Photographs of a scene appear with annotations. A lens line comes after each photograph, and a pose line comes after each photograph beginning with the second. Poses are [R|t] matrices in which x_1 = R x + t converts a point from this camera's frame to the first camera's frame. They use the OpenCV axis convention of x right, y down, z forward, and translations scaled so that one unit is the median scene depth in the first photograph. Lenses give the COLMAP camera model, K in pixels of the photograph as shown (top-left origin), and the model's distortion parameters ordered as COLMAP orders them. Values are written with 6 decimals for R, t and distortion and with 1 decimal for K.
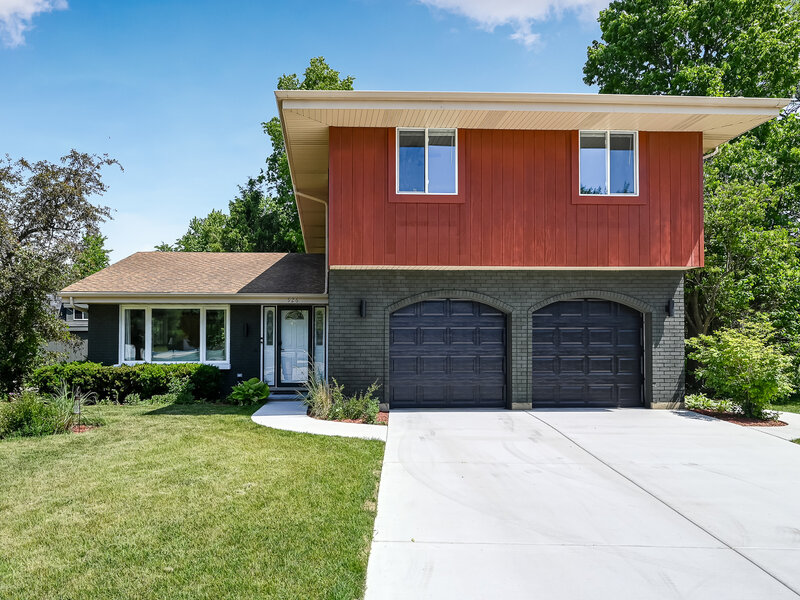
lens RADIAL K [[501.5, 0, 400.1], [0, 501.5, 280.6], [0, 0, 1]] dist [0.010082, 0.002865]
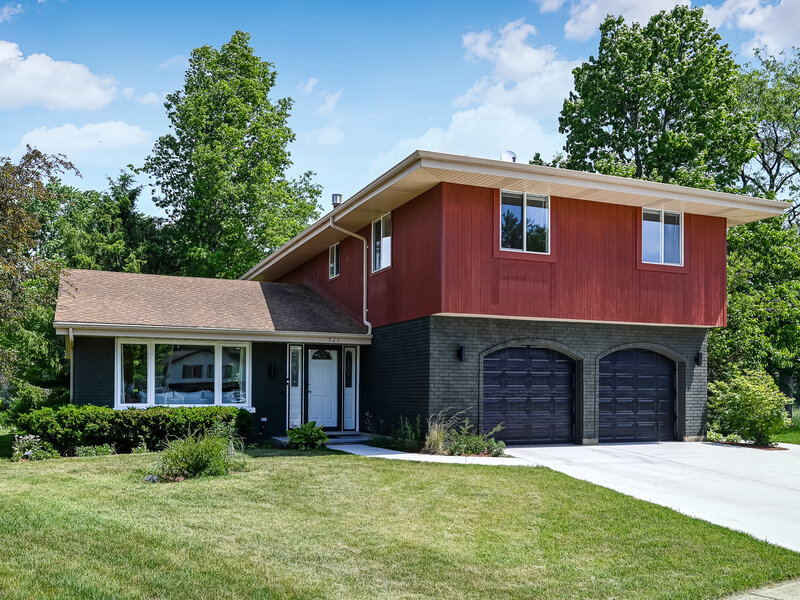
lens RADIAL K [[628.2, 0, 400.0], [0, 628.2, 300.0], [0, 0, 1]] dist [0.008316, 0.000053]
pose [[0.955267, 0.047388, 0.291924, -0.600394], [-0.043729, 0.998862, -0.019049, -0.026622], [-0.292495, 0.005431, 0.956252, -0.245751]]
